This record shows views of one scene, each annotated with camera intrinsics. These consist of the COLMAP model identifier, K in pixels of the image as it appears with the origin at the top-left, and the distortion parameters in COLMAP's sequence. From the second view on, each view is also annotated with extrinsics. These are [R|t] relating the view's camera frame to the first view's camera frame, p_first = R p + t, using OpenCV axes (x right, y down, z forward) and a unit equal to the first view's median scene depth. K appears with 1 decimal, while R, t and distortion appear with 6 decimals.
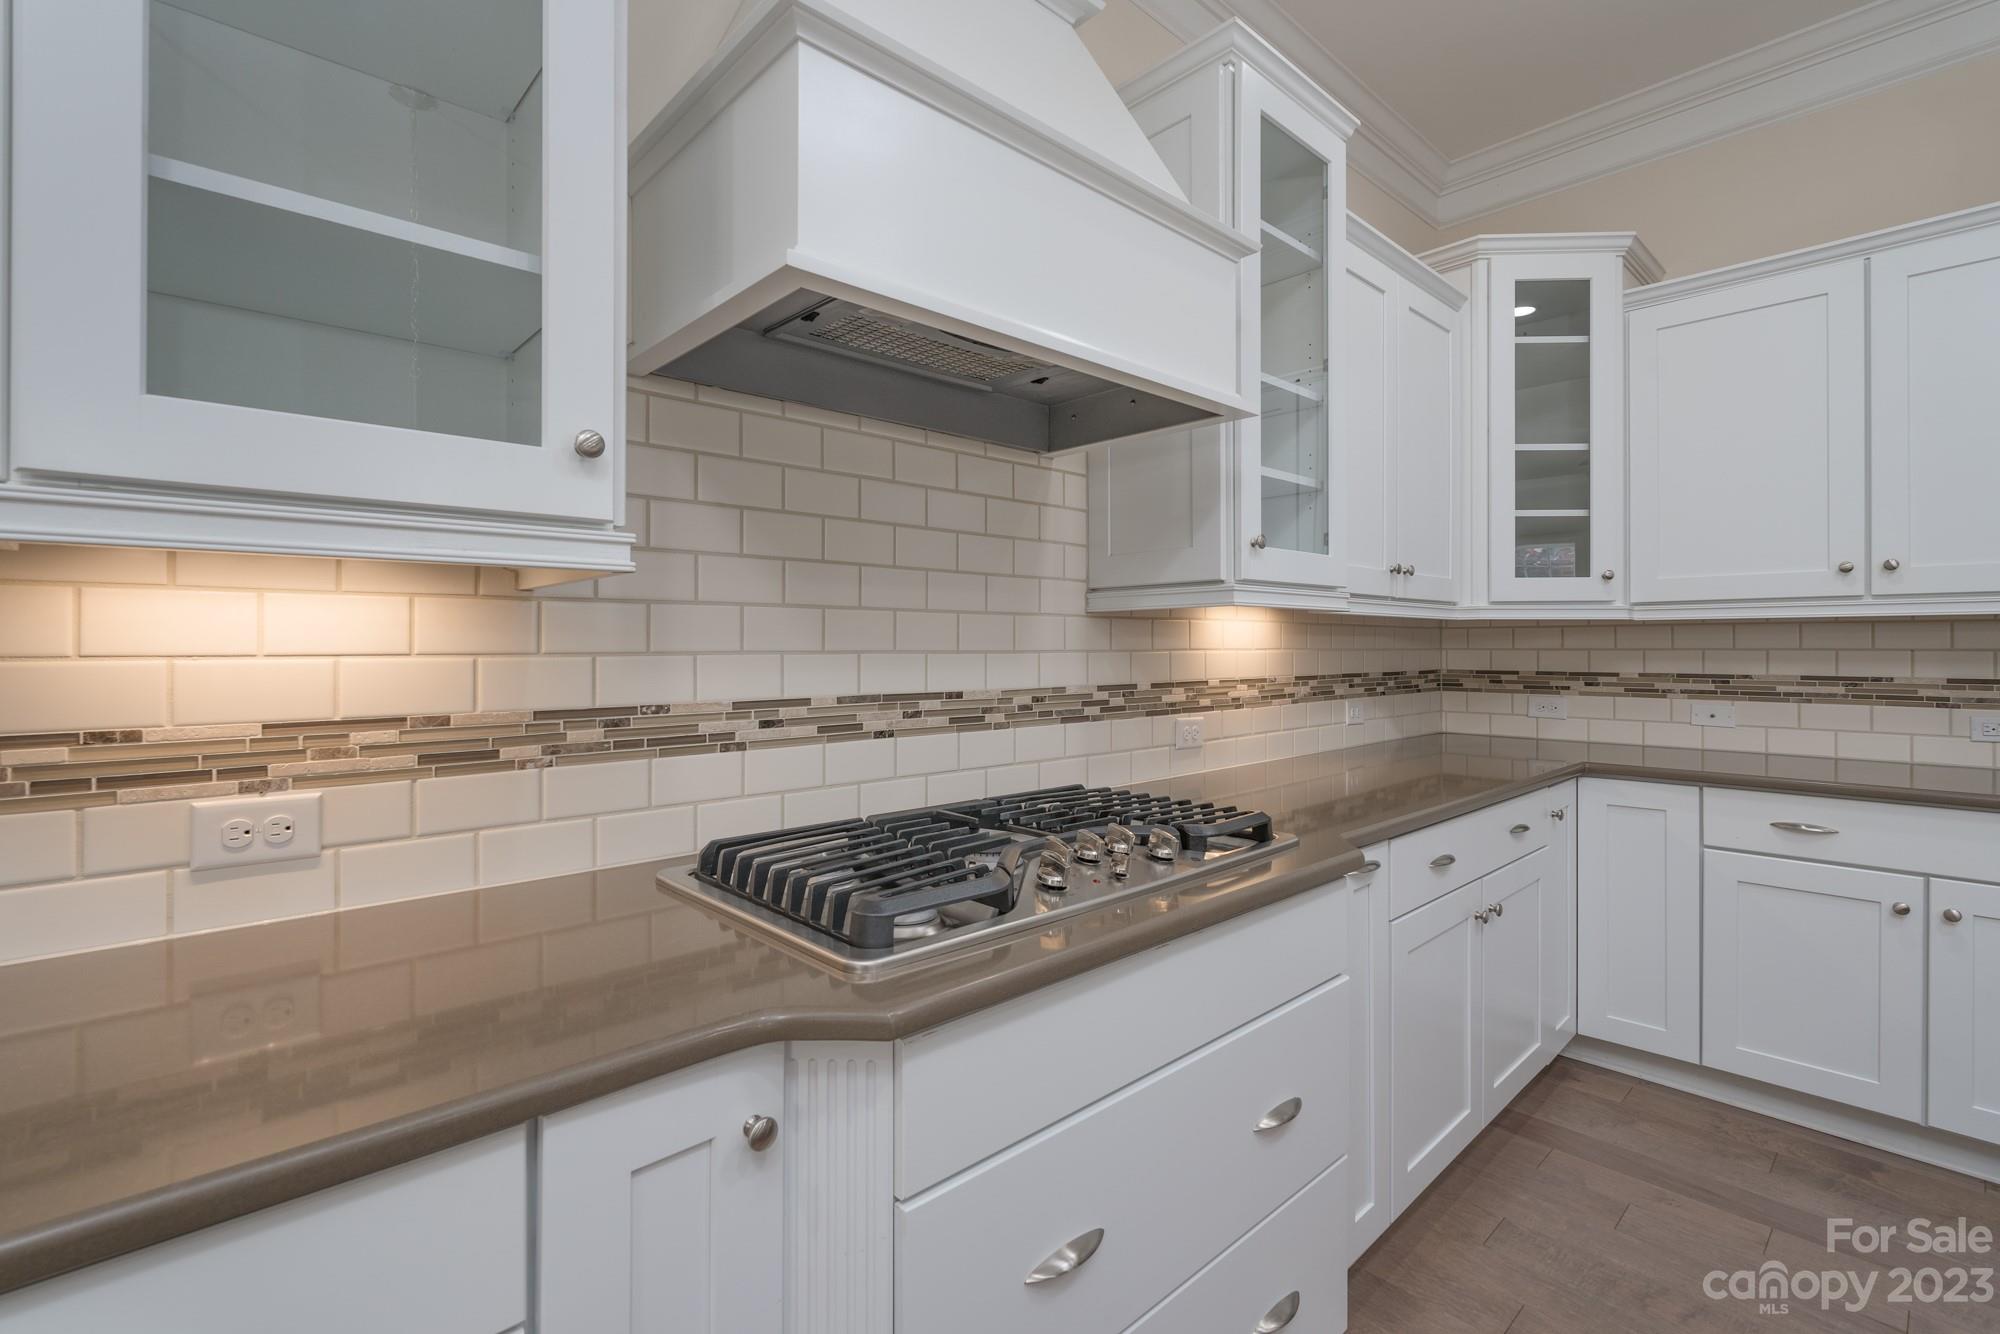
lens RADIAL K [[910.6, 0, 991.0], [0, 910.6, 640.8], [0, 0, 1]] dist [-0.000070, 0.000112]
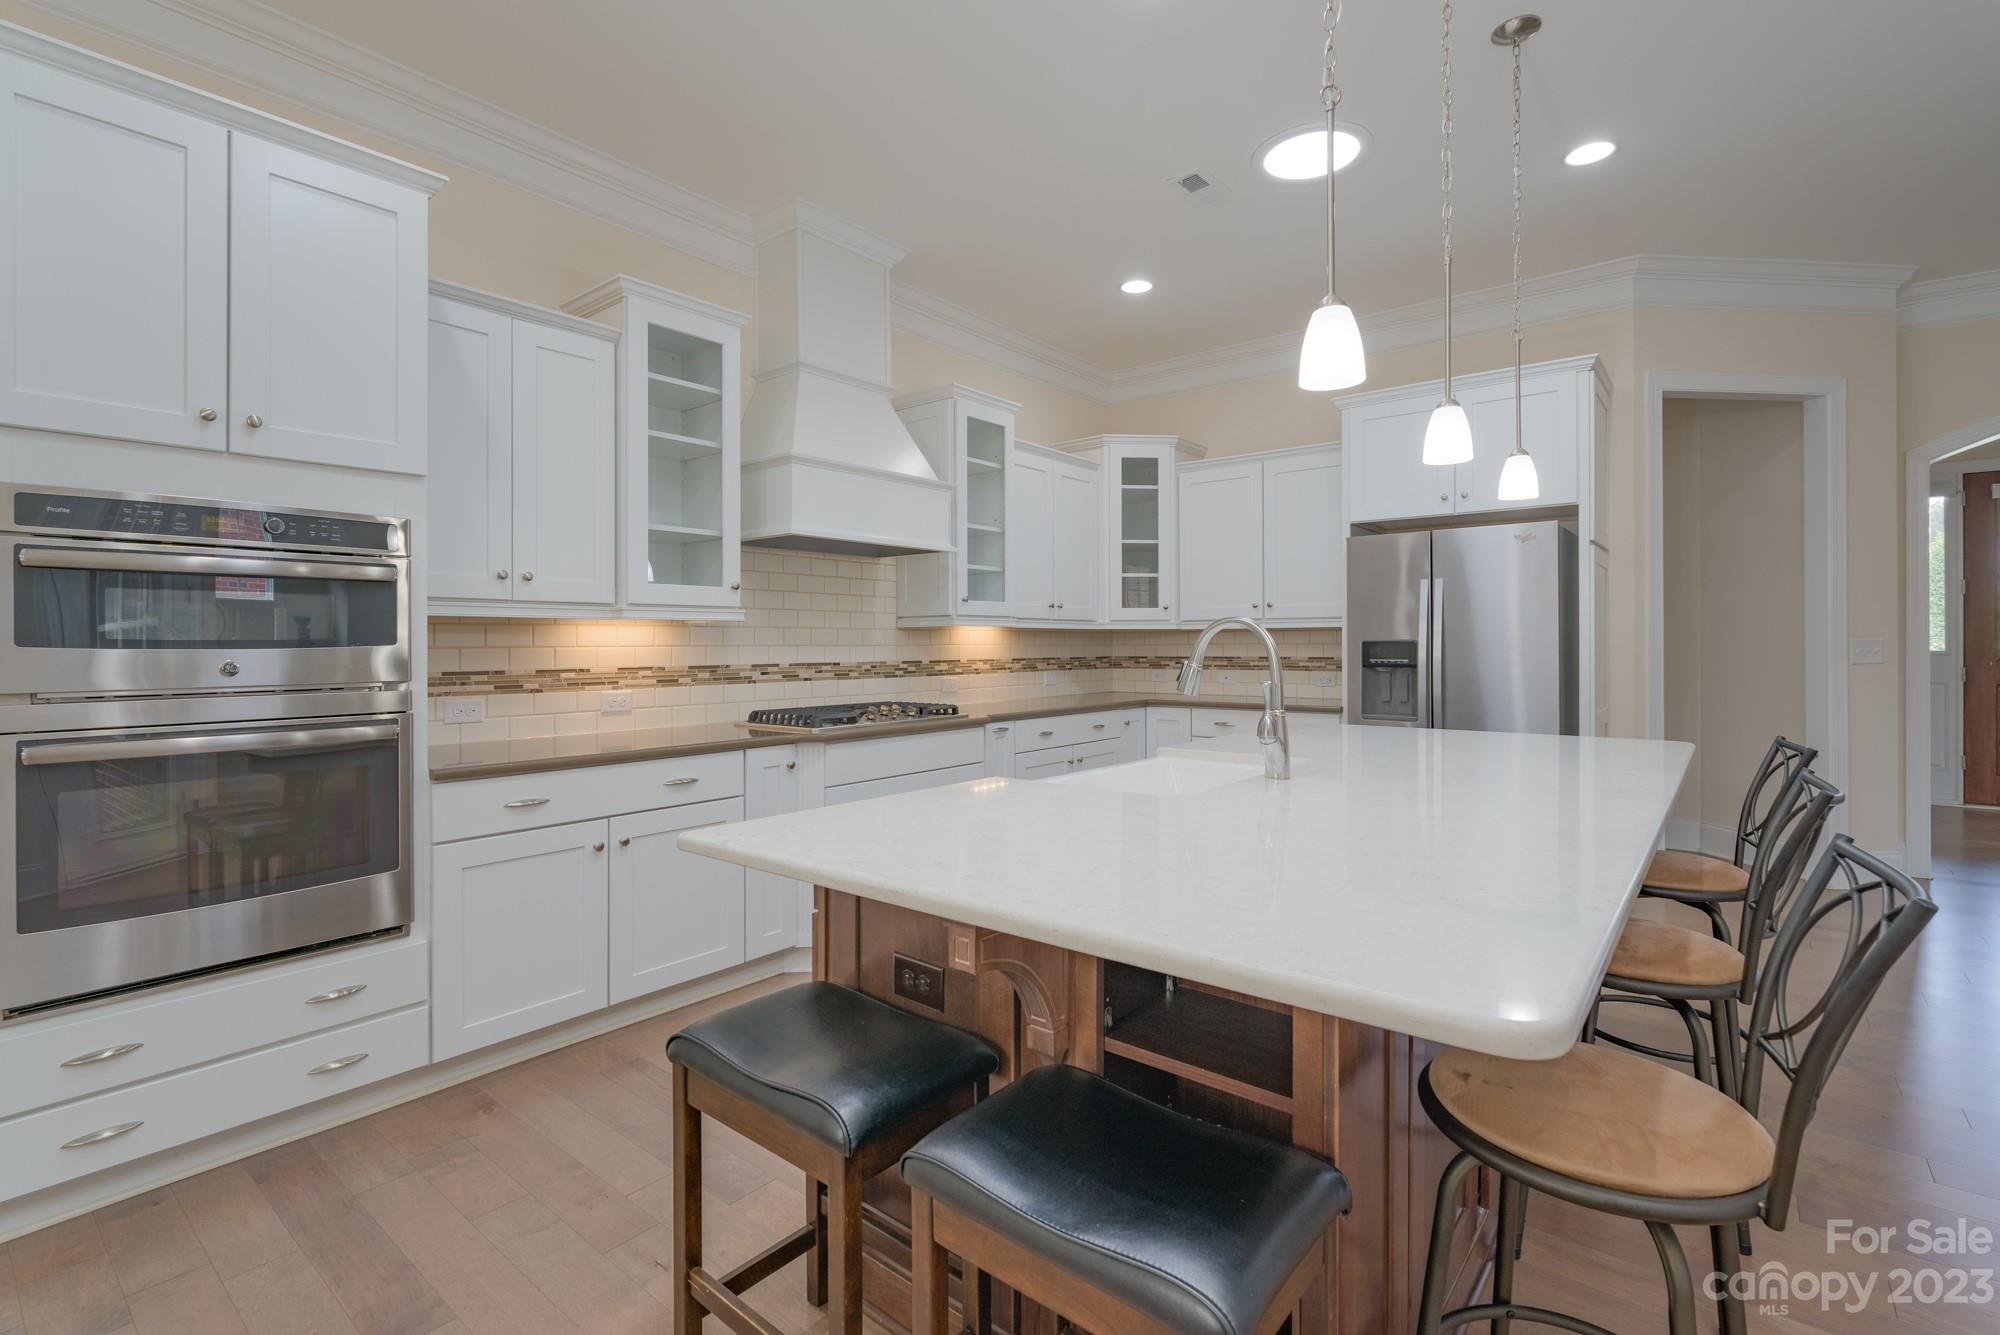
lens RADIAL K [[916.5, 0, 988.7], [0, 916.5, 644.2], [0, 0, 1]] dist [-0.000884, 0.000011]
pose [[0.990340, -0.004067, 0.138598, 0.017969], [0.003545, 0.999986, 0.004012, 0.000297], [-0.138612, -0.003481, 0.990341, -1.166539]]
